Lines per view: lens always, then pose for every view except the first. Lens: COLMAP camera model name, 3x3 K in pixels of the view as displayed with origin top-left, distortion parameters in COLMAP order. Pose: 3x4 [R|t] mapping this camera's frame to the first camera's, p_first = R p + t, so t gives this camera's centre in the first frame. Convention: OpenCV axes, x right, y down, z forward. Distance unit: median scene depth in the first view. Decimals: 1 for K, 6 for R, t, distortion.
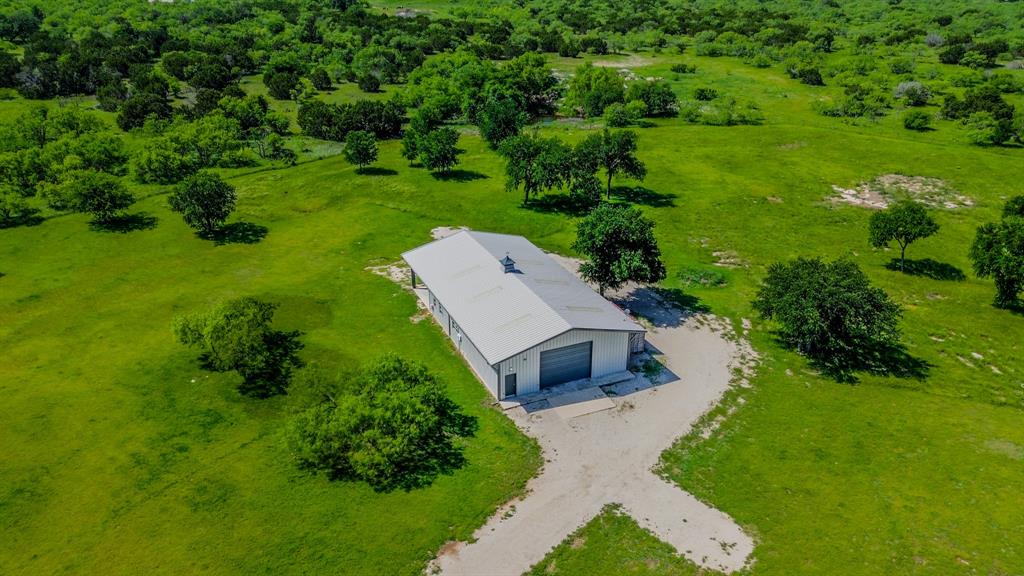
lens RADIAL K [[729.2, 0, 512.0], [0, 729.2, 288.0], [0, 0, 1]] dist [0.060089, -0.054518]
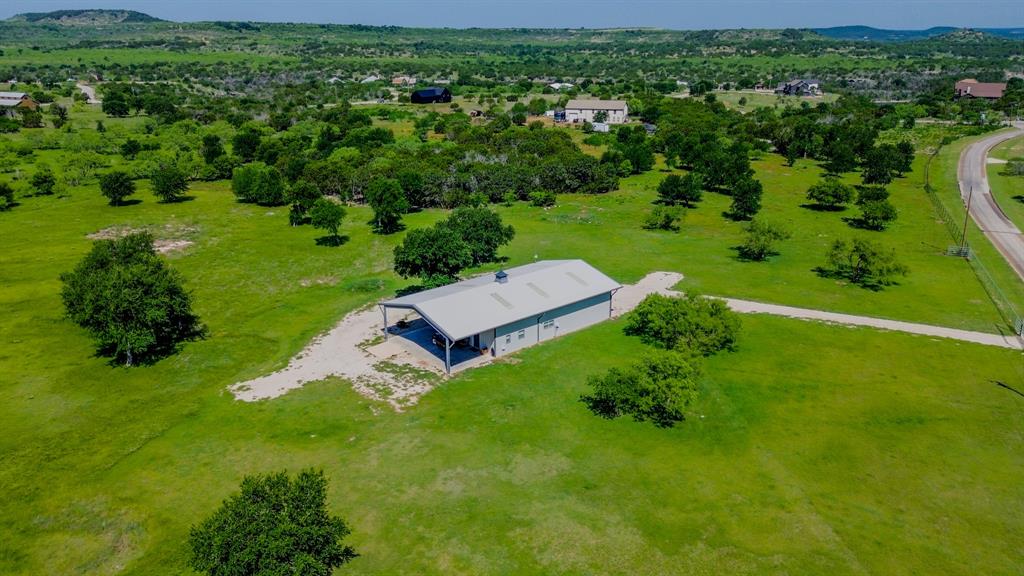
lens RADIAL K [[729.2, 0, 512.0], [0, 729.2, 288.0], [0, 0, 1]] dist [0.060089, -0.054518]
pose [[-0.297278, -0.311271, 0.902628, -1.301433], [0.392354, 0.822033, 0.412698, -0.596801], [-0.870450, 0.476836, -0.122244, 1.331485]]
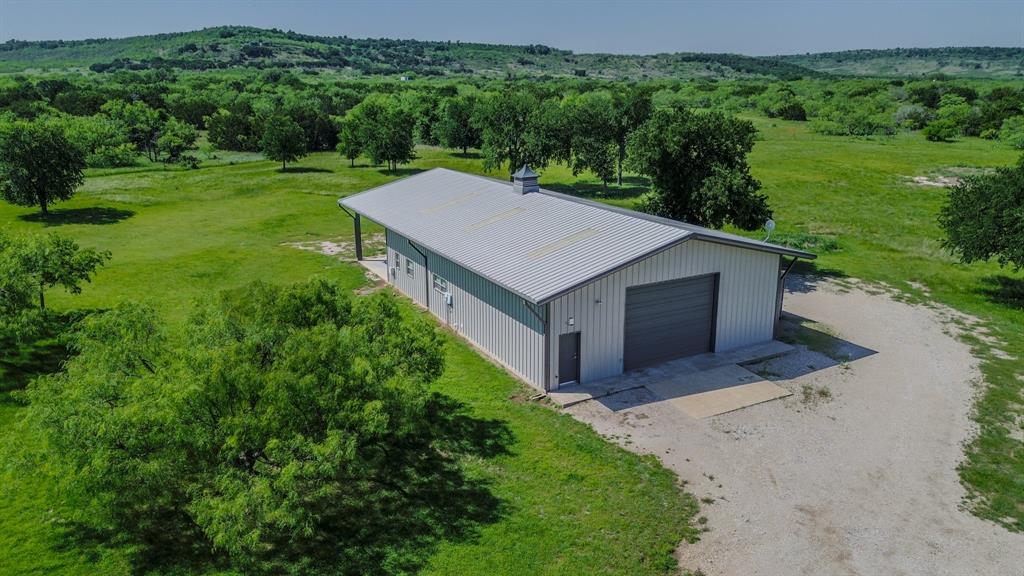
lens RADIAL K [[740.2, 0, 506.8], [0, 740.2, 244.3], [0, 0, 1]] dist [0.054768, -0.060070]
pose [[0.996802, -0.016382, 0.078214, -0.079465], [0.031737, 0.979416, -0.199339, 0.155250], [-0.073338, 0.201184, 0.976804, 0.508721]]
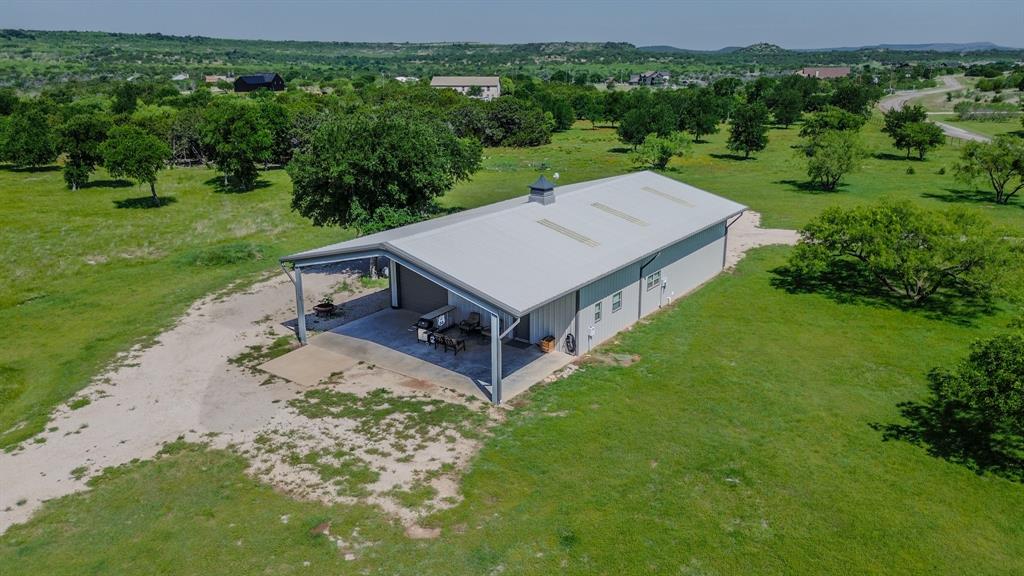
lens RADIAL K [[739.4, 0, 514.6], [0, 739.4, 284.3], [0, 0, 1]] dist [0.060820, -0.054037]
pose [[-0.509346, -0.252588, 0.822658, -0.581194], [0.354830, 0.809268, 0.468168, -0.297297], [-0.784004, 0.530363, -0.322571, 1.453385]]
